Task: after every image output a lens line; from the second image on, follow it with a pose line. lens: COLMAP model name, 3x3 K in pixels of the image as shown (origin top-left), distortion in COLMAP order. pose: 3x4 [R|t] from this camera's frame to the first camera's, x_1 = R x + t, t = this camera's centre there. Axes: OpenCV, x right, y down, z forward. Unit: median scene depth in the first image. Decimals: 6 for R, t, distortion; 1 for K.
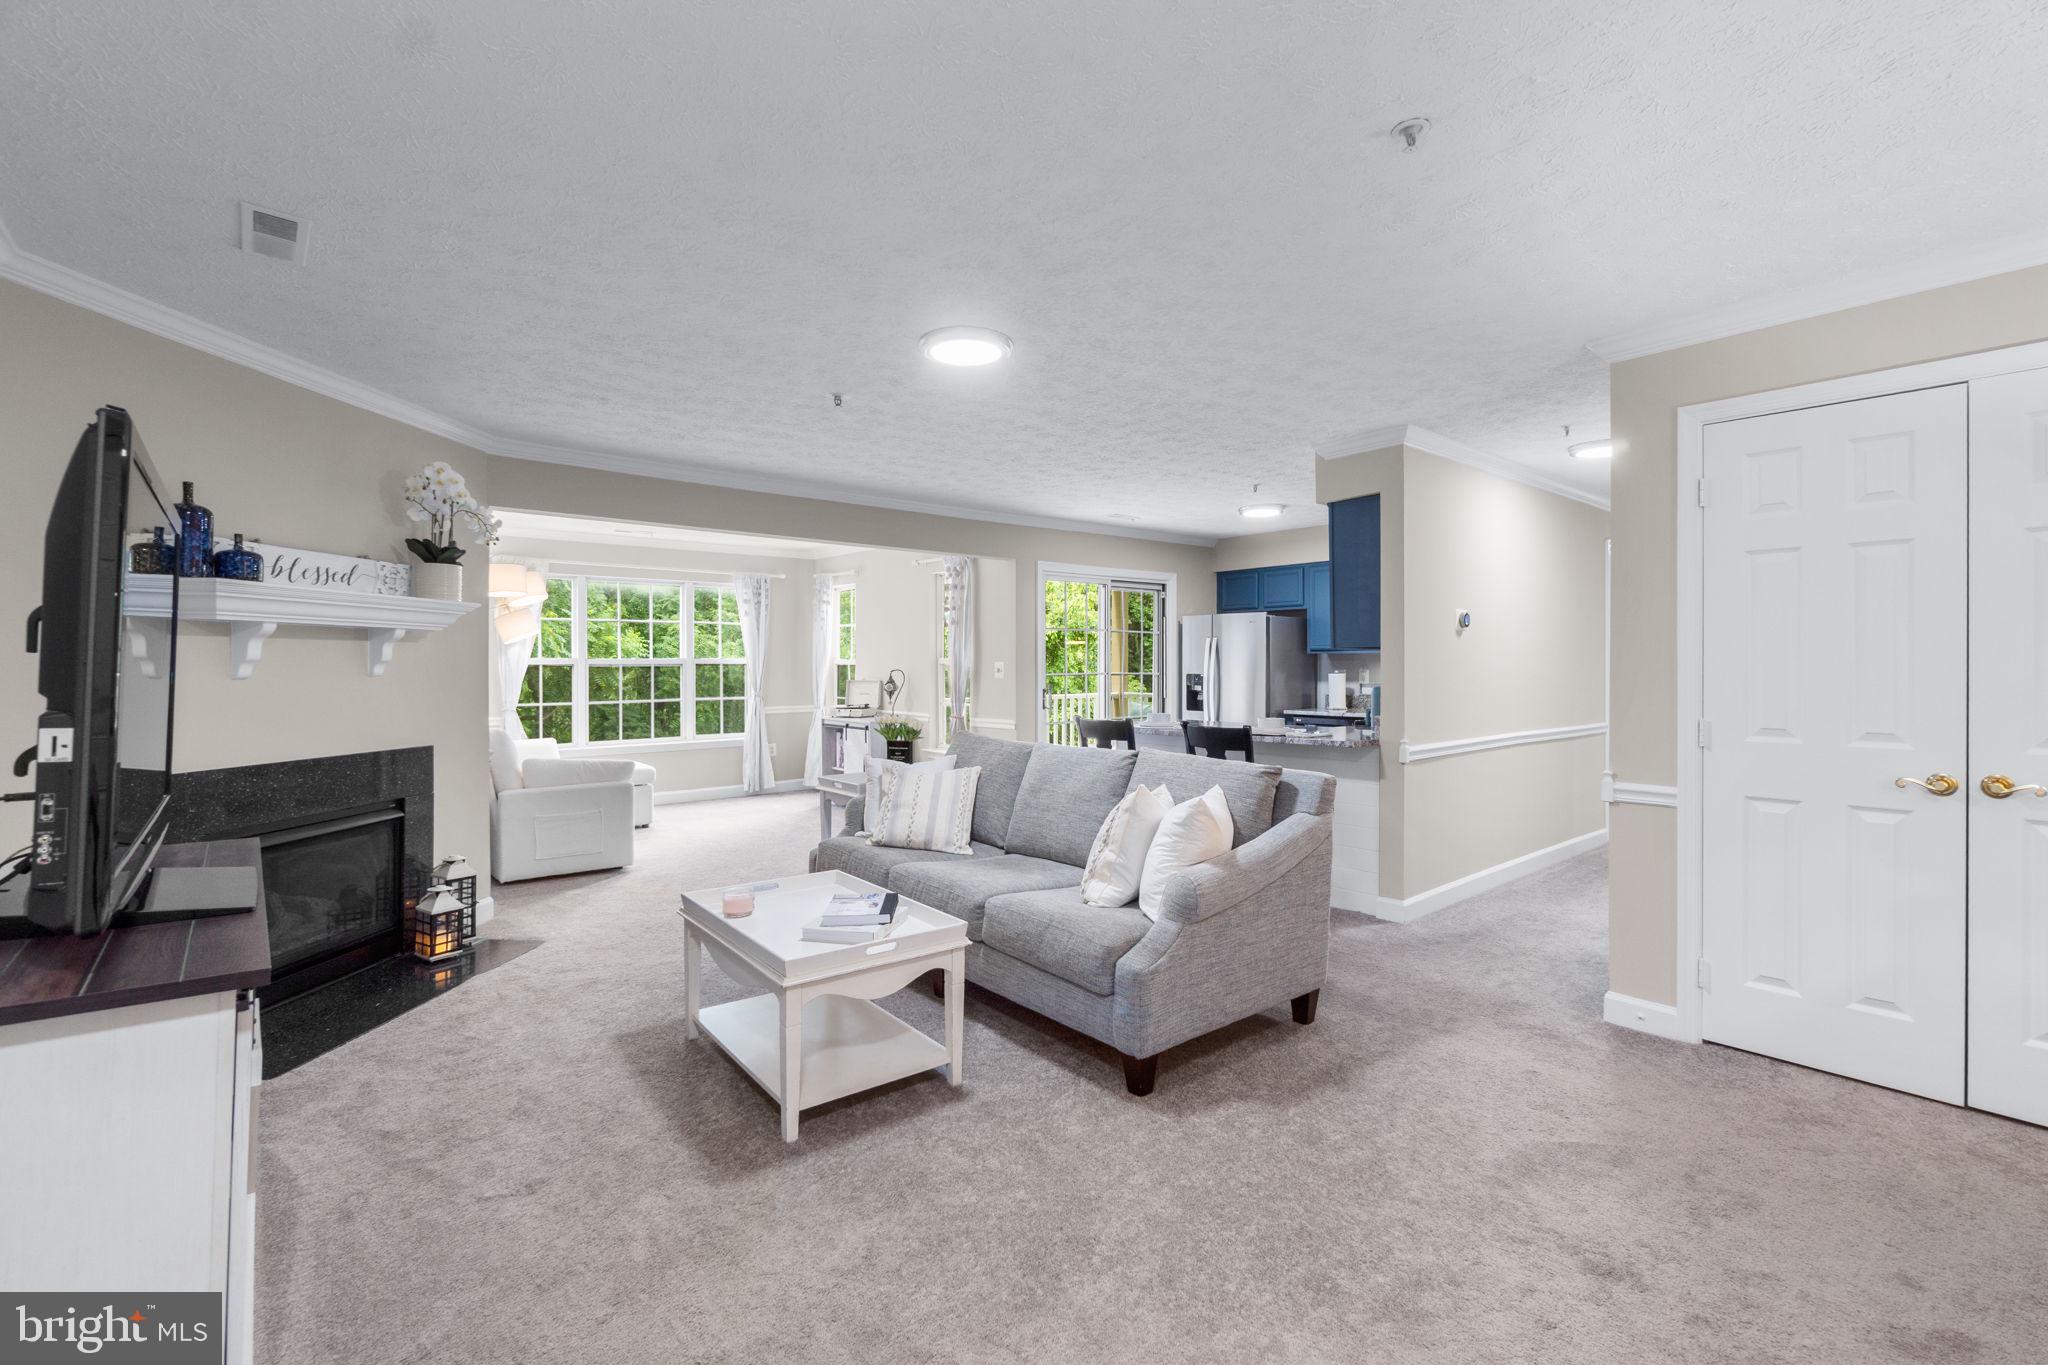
lens RADIAL K [[912.0, 0, 1019.1], [0, 912.0, 667.0], [0, 0, 1]] dist [-0.008075, 0.001879]
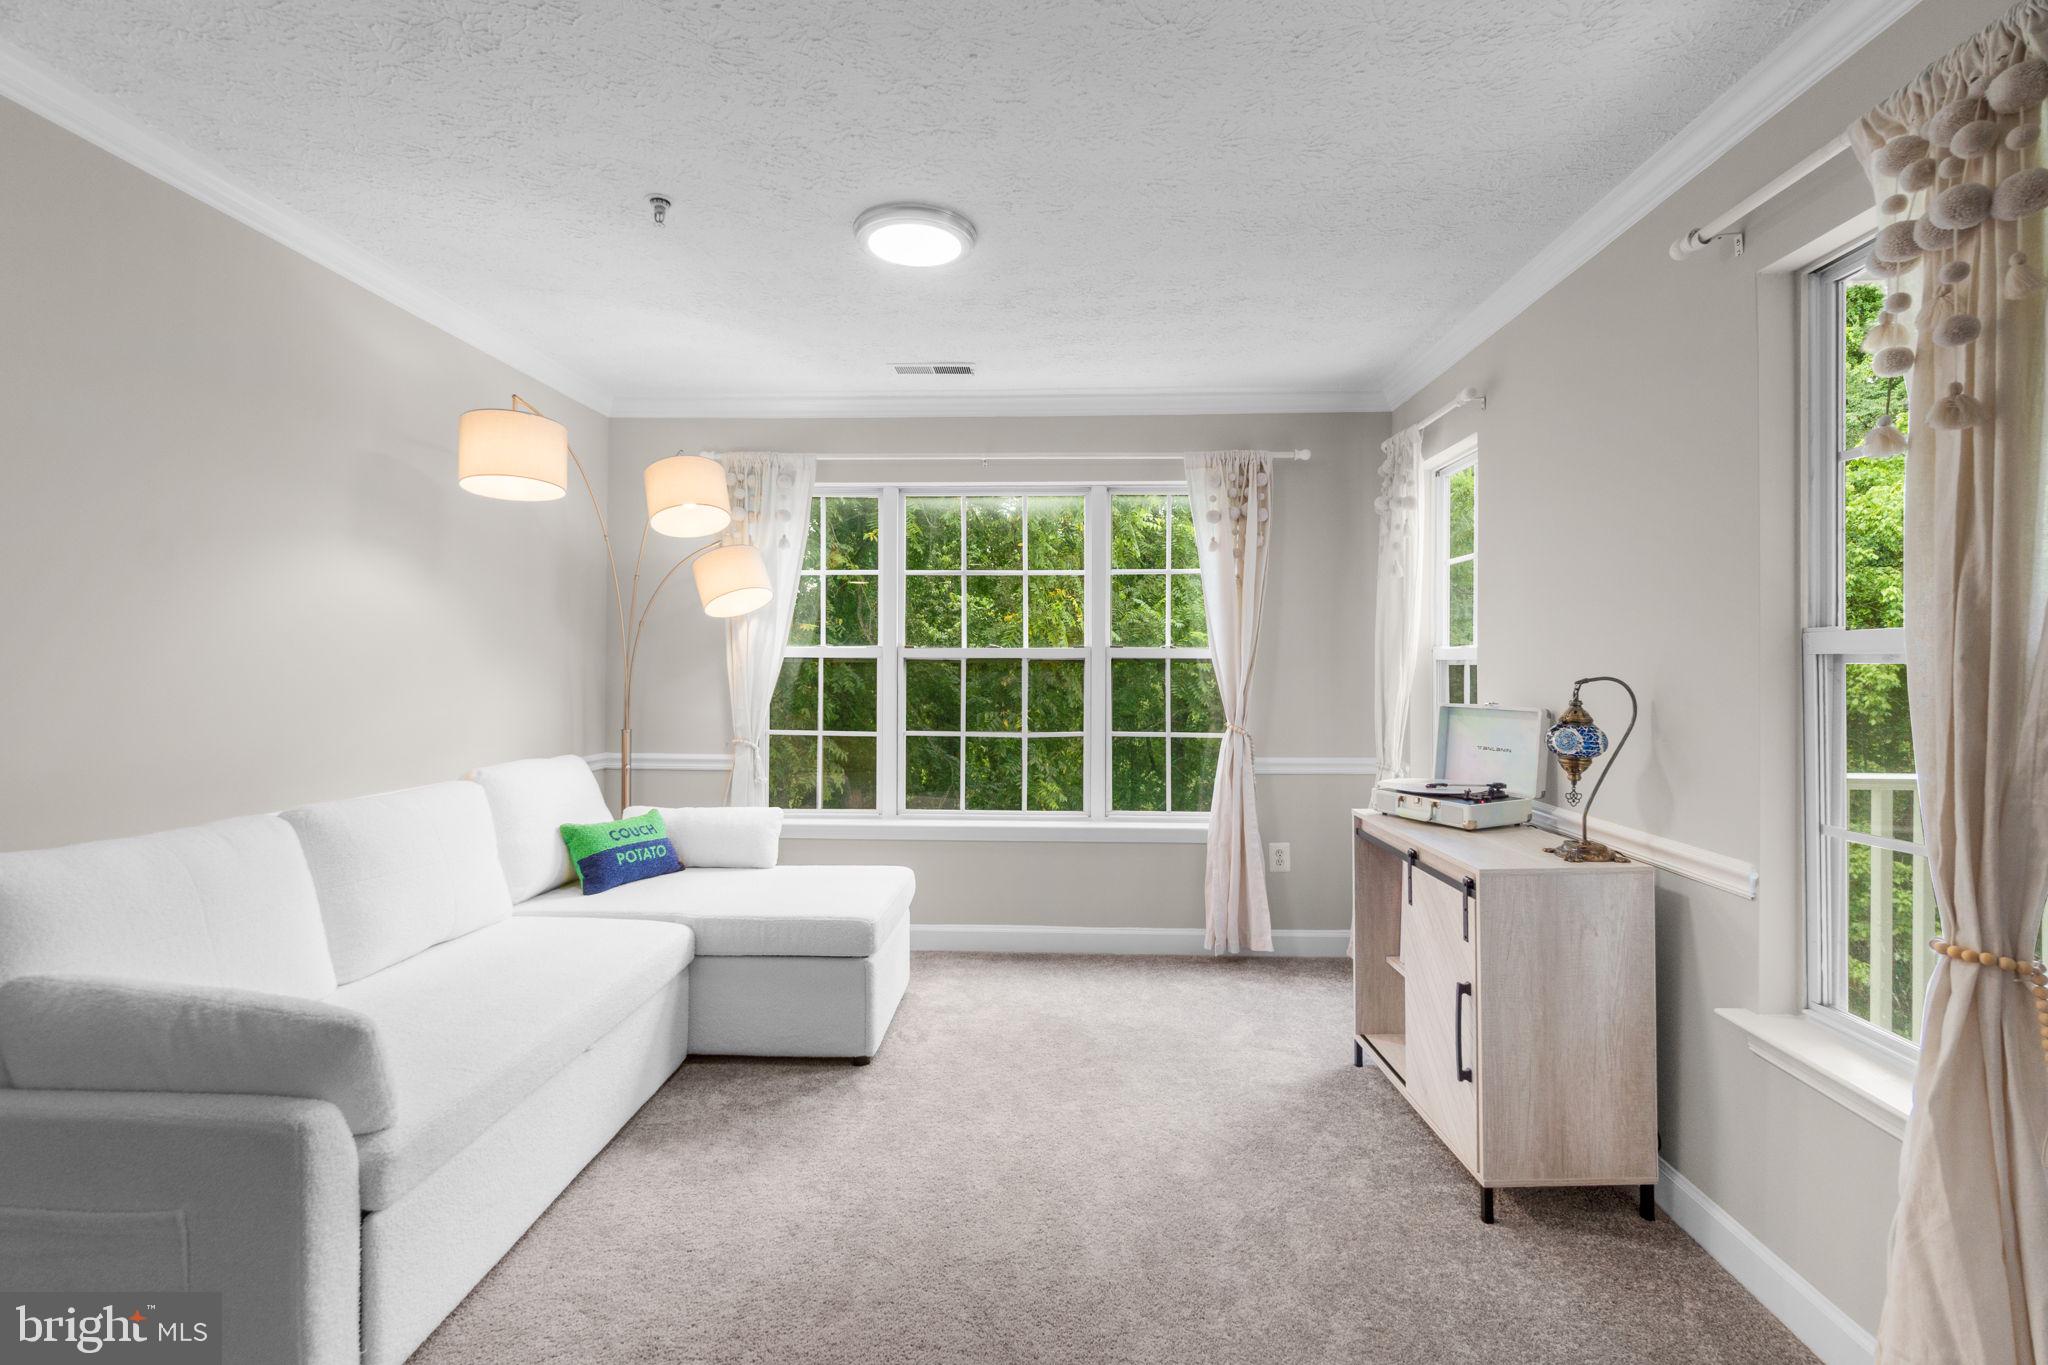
lens RADIAL K [[912.0, 0, 1022.2], [0, 912.0, 663.3], [0, 0, 1]] dist [-0.008075, 0.001879]
pose [[0.738204, 0.006753, -0.674544, -0.072530], [-0.008478, 0.999964, 0.000734, -0.000933], [0.674525, 0.005177, 0.738234, 0.634796]]
